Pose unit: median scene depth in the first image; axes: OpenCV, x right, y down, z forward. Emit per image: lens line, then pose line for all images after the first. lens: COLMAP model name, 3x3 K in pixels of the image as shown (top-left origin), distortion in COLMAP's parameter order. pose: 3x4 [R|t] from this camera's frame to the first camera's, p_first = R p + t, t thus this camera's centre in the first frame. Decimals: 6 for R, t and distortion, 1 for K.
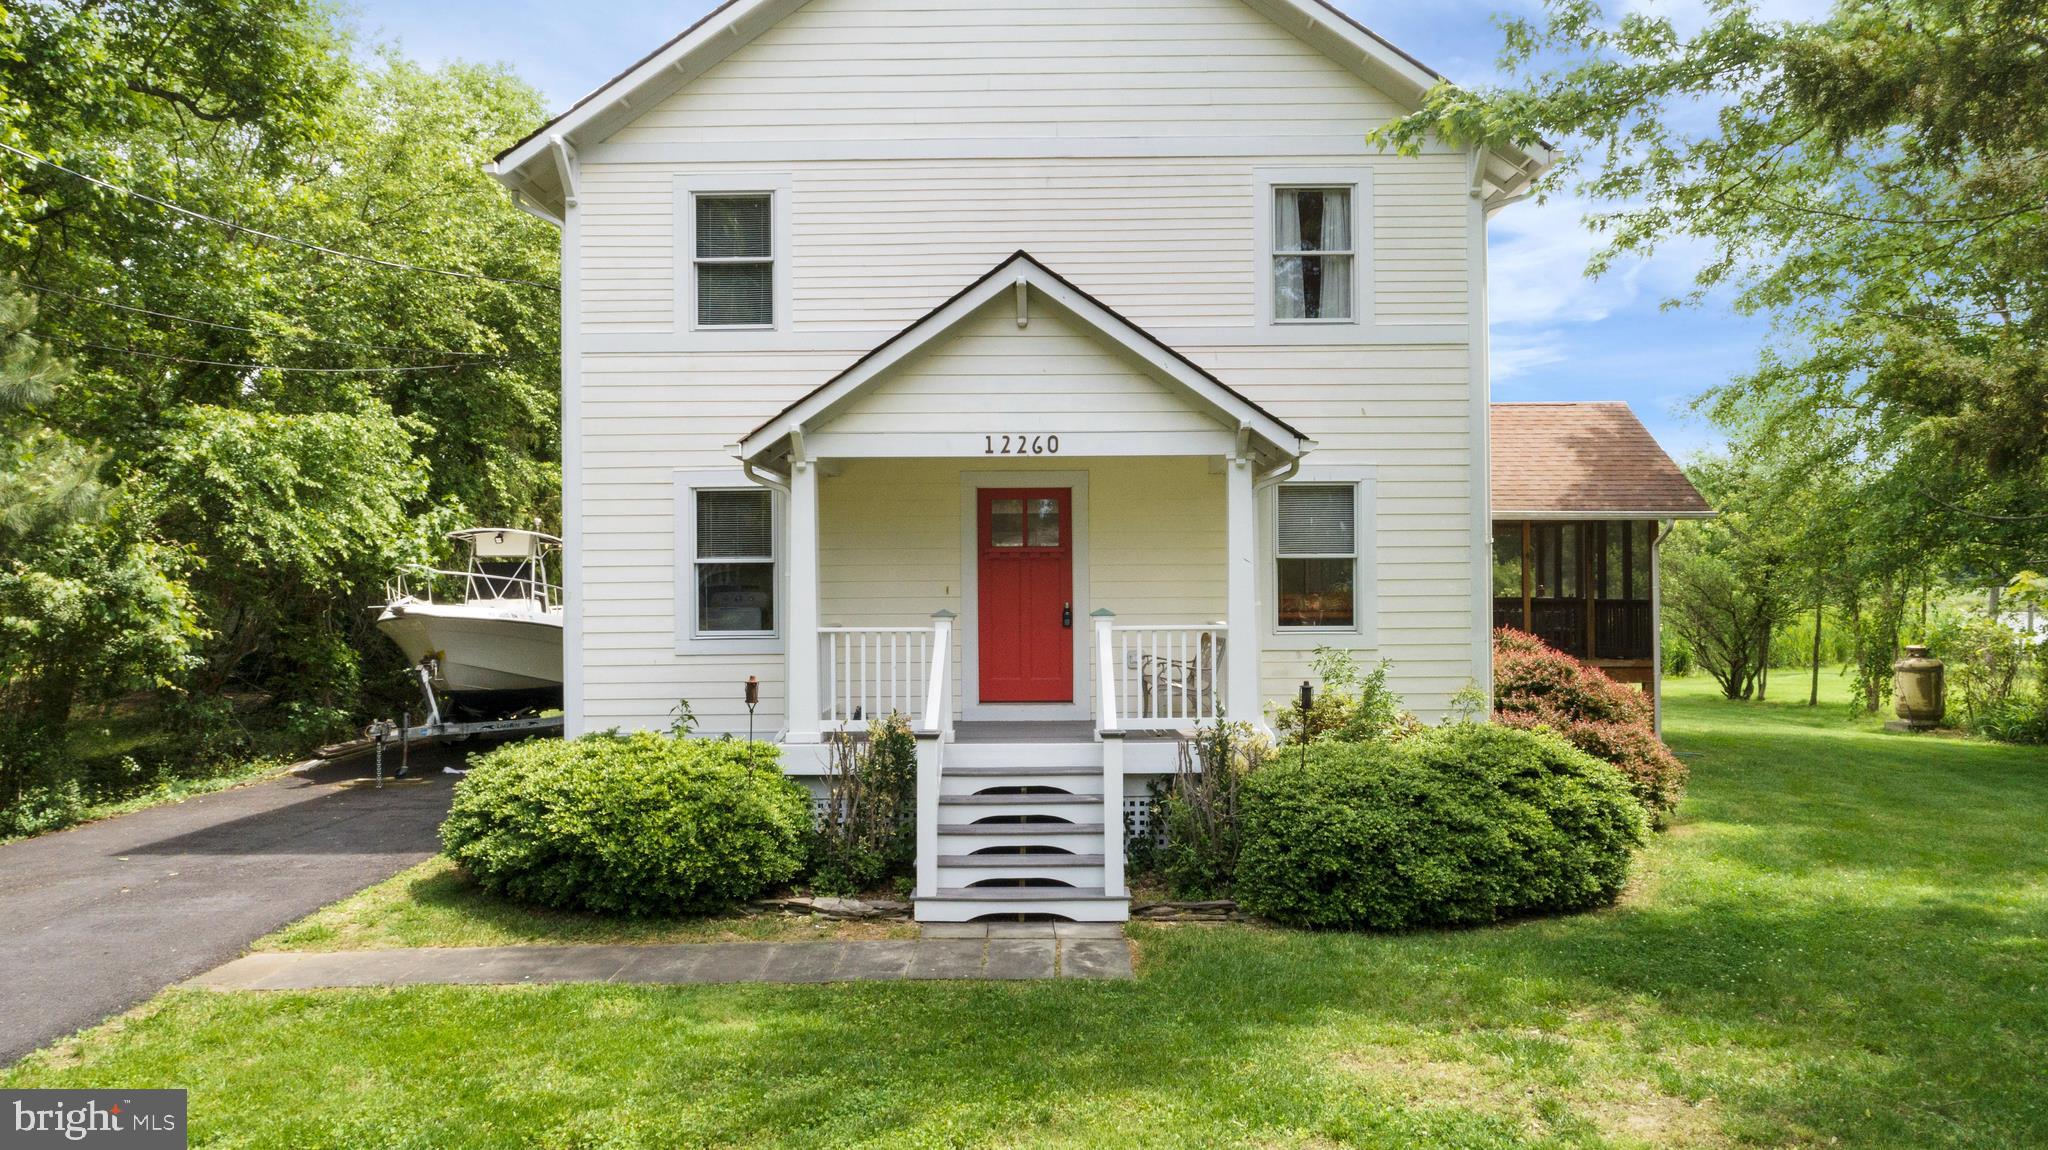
lens RADIAL K [[1400.6, 0, 1022.0], [0, 1400.6, 564.9], [0, 0, 1]] dist [-0.006332, -0.005632]
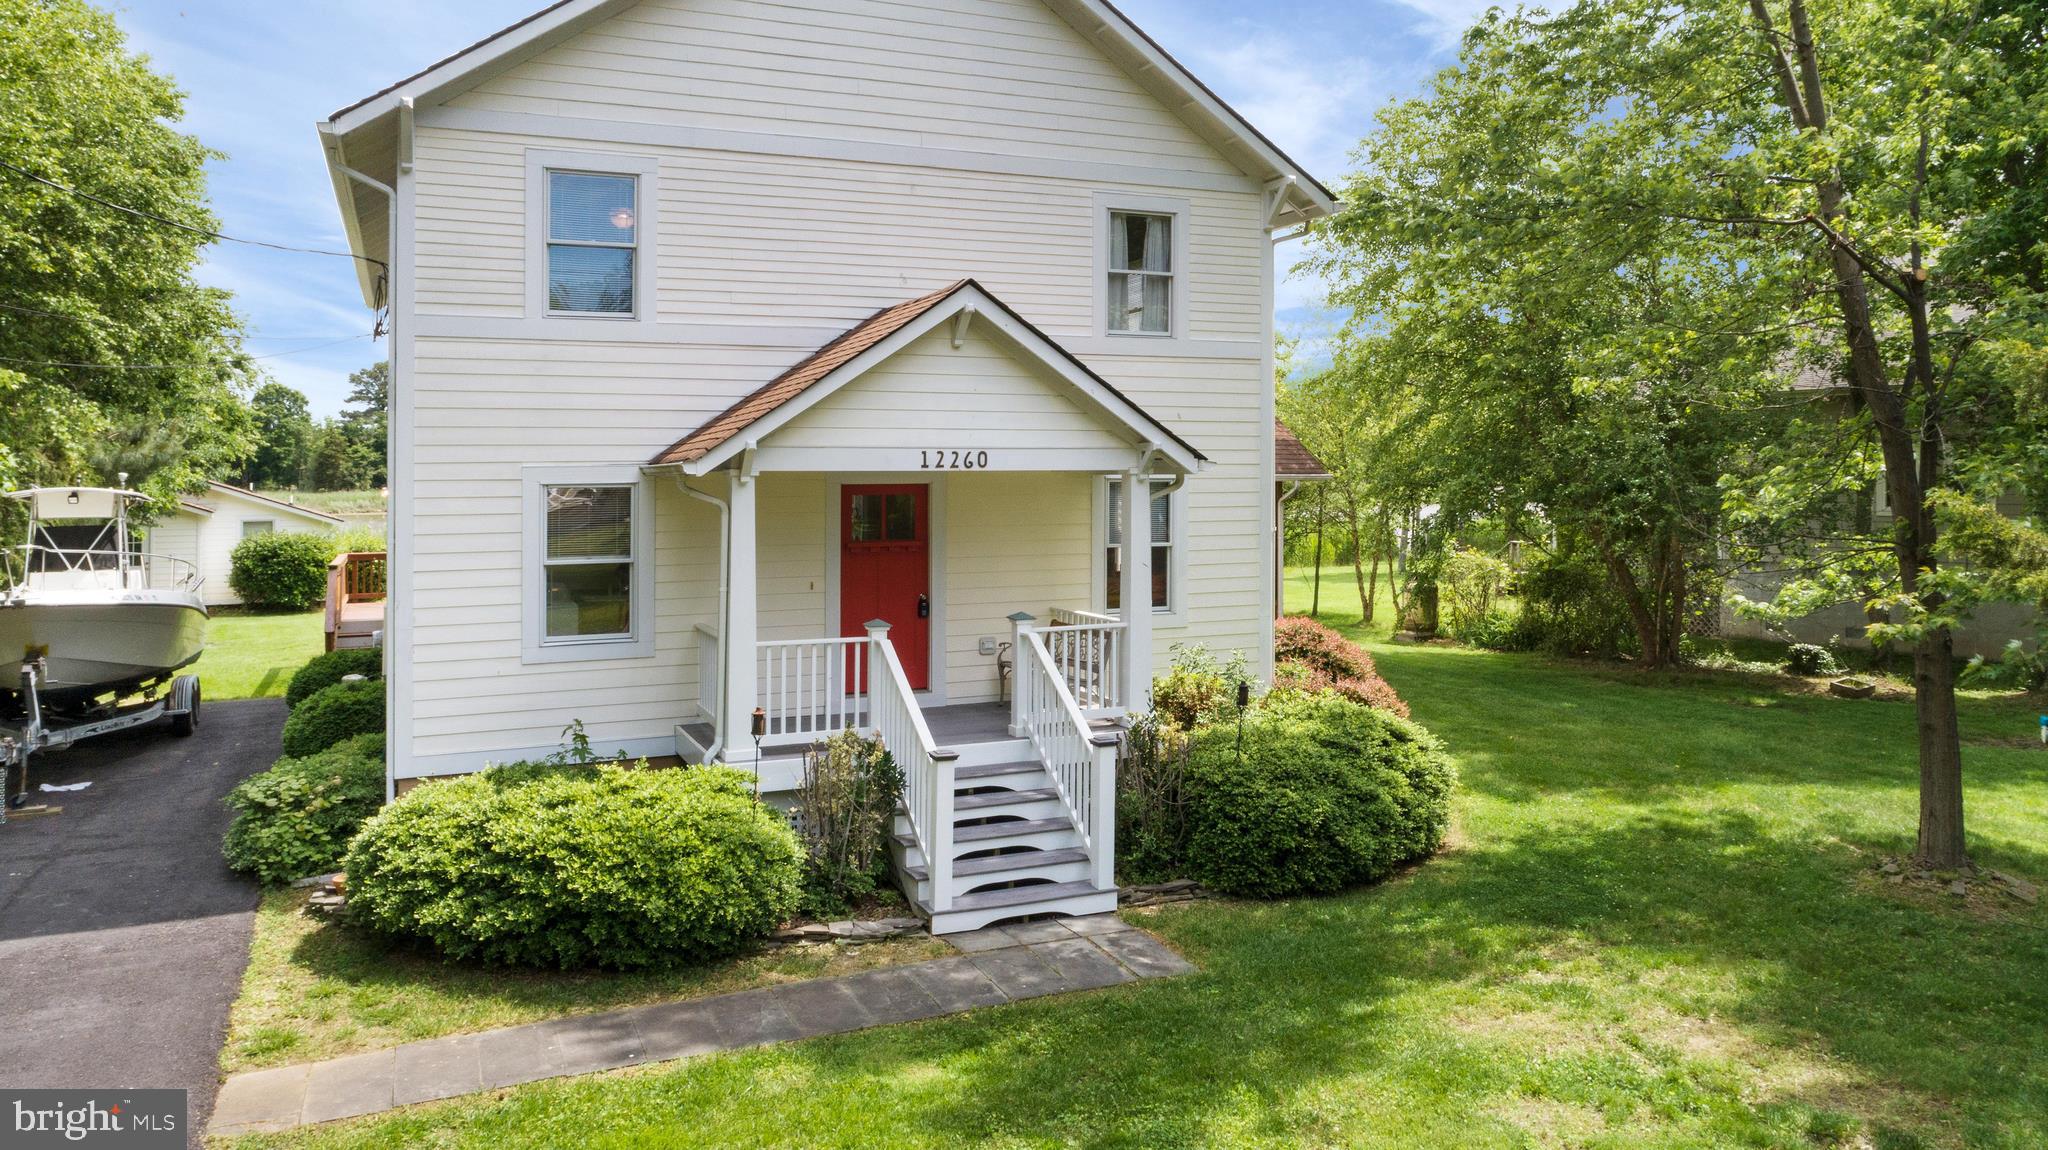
lens RADIAL K [[1420.4, 0, 1024.2], [0, 1420.4, 467.8], [0, 0, 1]] dist [-0.000846, -0.004396]
pose [[0.916729, 0.000749, 0.399509, -0.414060], [-0.003786, 0.999970, 0.006813, -0.095857], [-0.399492, -0.007758, 0.916704, 0.005267]]
